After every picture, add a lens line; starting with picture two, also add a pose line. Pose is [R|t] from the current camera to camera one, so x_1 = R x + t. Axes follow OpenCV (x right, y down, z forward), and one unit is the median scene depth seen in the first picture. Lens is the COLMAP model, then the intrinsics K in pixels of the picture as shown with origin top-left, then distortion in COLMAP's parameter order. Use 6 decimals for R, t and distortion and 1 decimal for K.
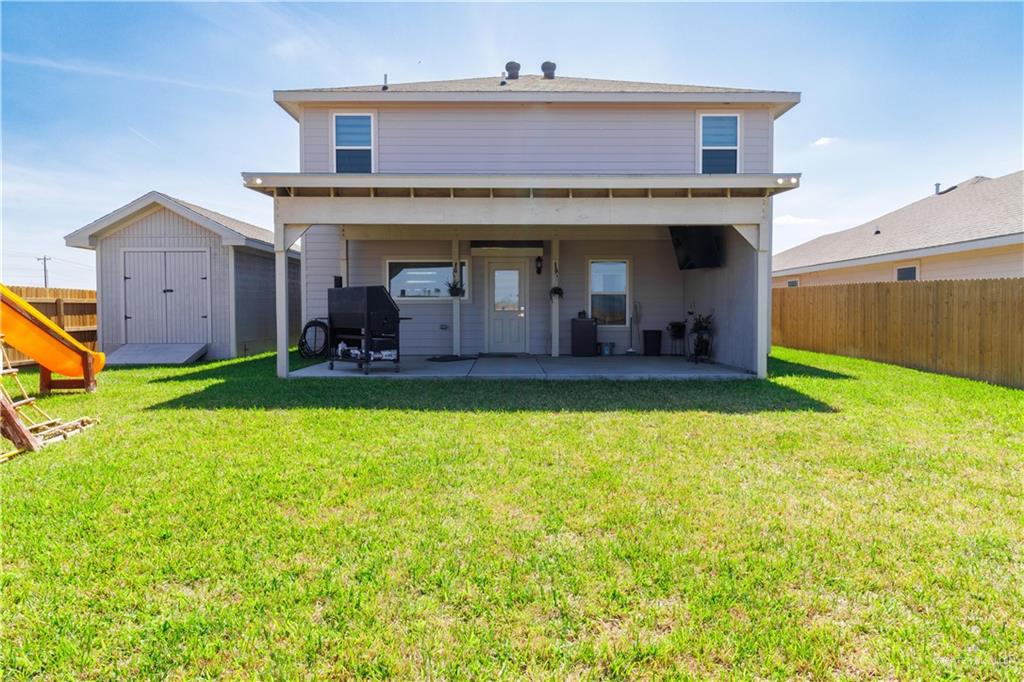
lens RADIAL K [[697.8, 0, 512.0], [0, 697.8, 341.0], [0, 0, 1]] dist [-0.000988, 0.000438]
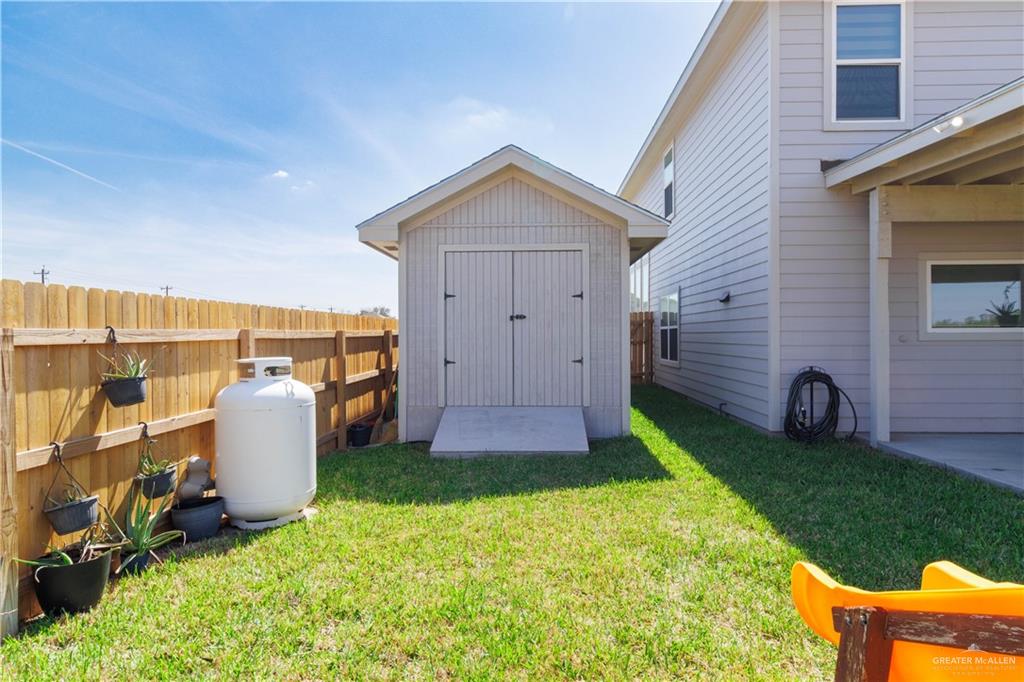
lens RADIAL K [[592.8, 0, 512.0], [0, 592.8, 341.0], [0, 0, 1]] dist [-0.003944, -0.000877]
pose [[0.998409, 0.000235, -0.056381, -0.489739], [-0.001796, 0.999617, -0.027629, -0.039337], [0.056353, 0.027686, 0.998027, 0.519334]]
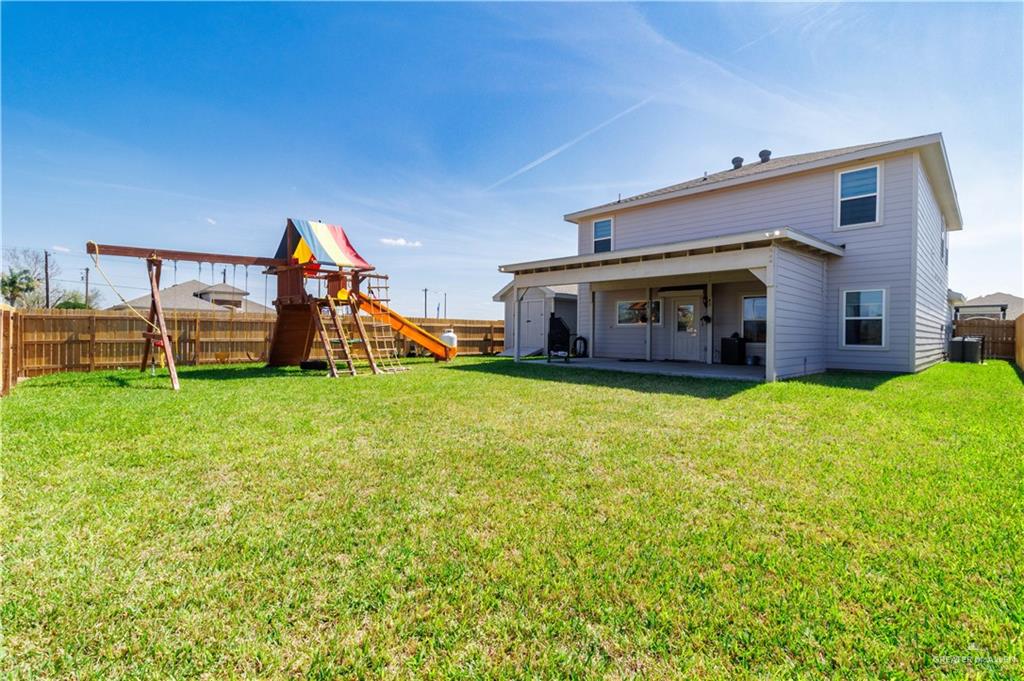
lens RADIAL K [[478.5, 0, 512.0], [0, 478.5, 340.5], [0, 0, 1]] dist [0.001140, 0.000088]
pose [[0.697806, 0.017613, -0.716070, 0.474508], [-0.040489, 0.999069, -0.014882, 0.005336], [0.715141, 0.039377, 0.697870, 0.013051]]
